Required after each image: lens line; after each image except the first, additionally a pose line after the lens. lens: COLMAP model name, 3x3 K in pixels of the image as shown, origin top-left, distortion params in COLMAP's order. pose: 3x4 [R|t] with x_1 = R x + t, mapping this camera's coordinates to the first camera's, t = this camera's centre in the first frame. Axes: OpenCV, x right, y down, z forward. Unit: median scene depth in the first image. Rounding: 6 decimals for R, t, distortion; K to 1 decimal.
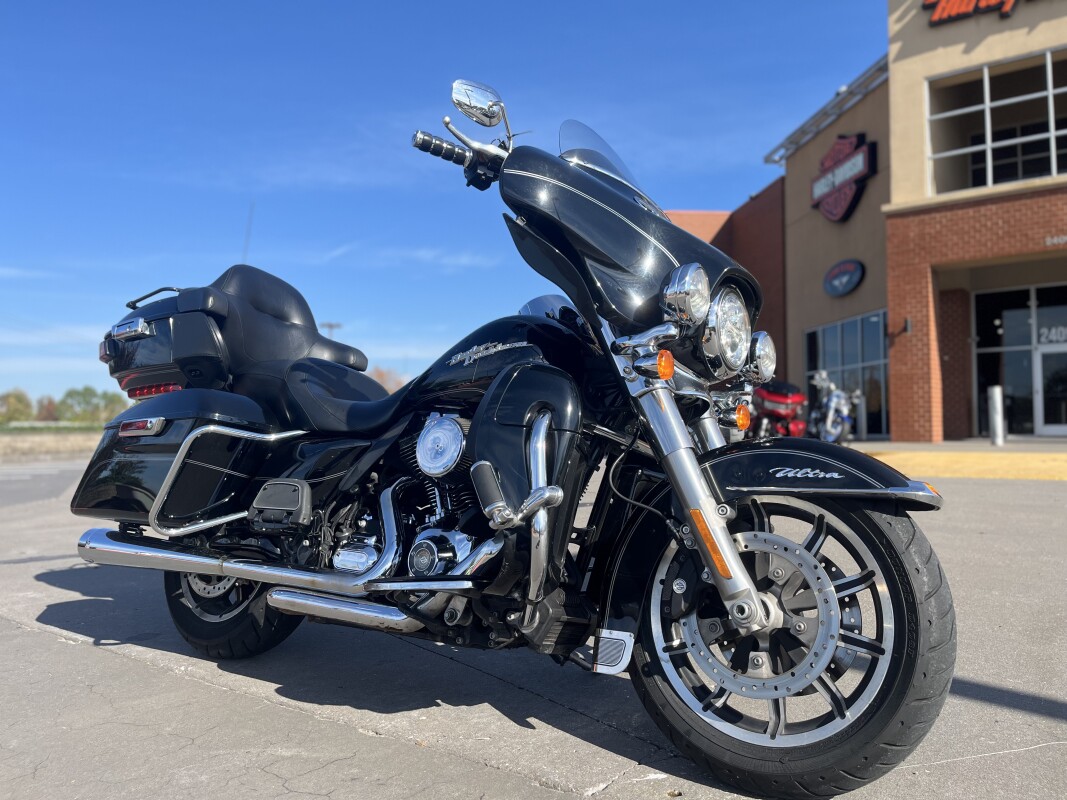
lens RADIAL K [[802.9, 0, 533.5], [0, 802.9, 400.0], [0, 0, 1]] dist [0.069595, -0.117867]
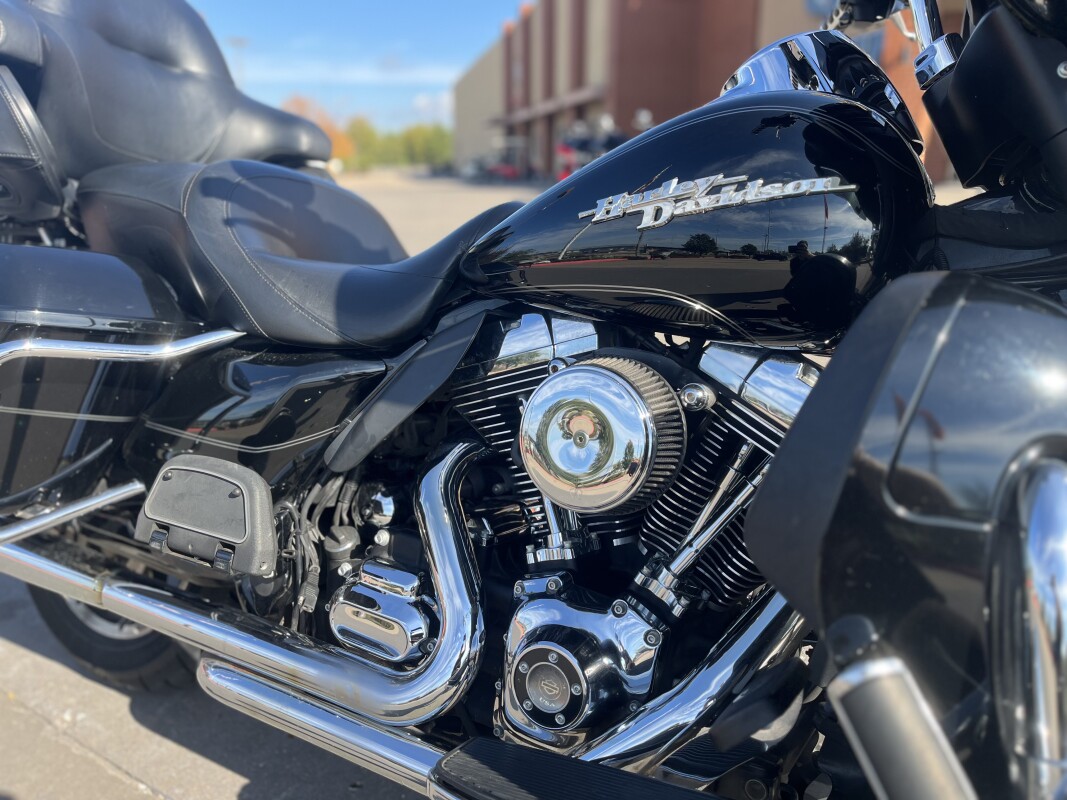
lens RADIAL K [[802.9, 0, 533.5], [0, 802.9, 400.0], [0, 0, 1]] dist [0.069595, -0.117867]
pose [[0.996811, -0.015012, 0.078369, -0.202816], [-0.010544, 0.948747, 0.315861, -0.104503], [-0.079094, -0.315680, 0.945563, 0.715543]]
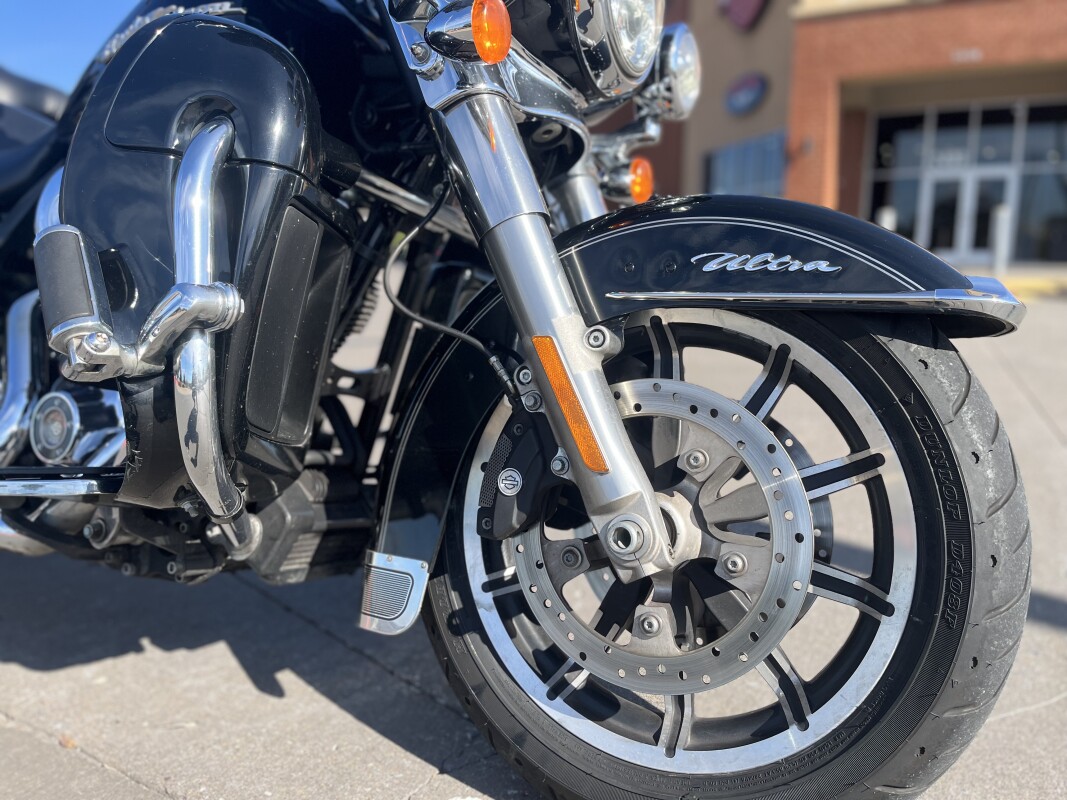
lens RADIAL K [[794.1, 0, 533.5], [0, 794.1, 400.0], [0, 0, 1]] dist [0.100945, -0.129431]
pose [[0.991204, -0.009145, 0.132028, 0.125253], [-0.018790, 0.977780, 0.208790, 0.069287], [-0.131004, -0.209435, 0.969007, 0.498597]]
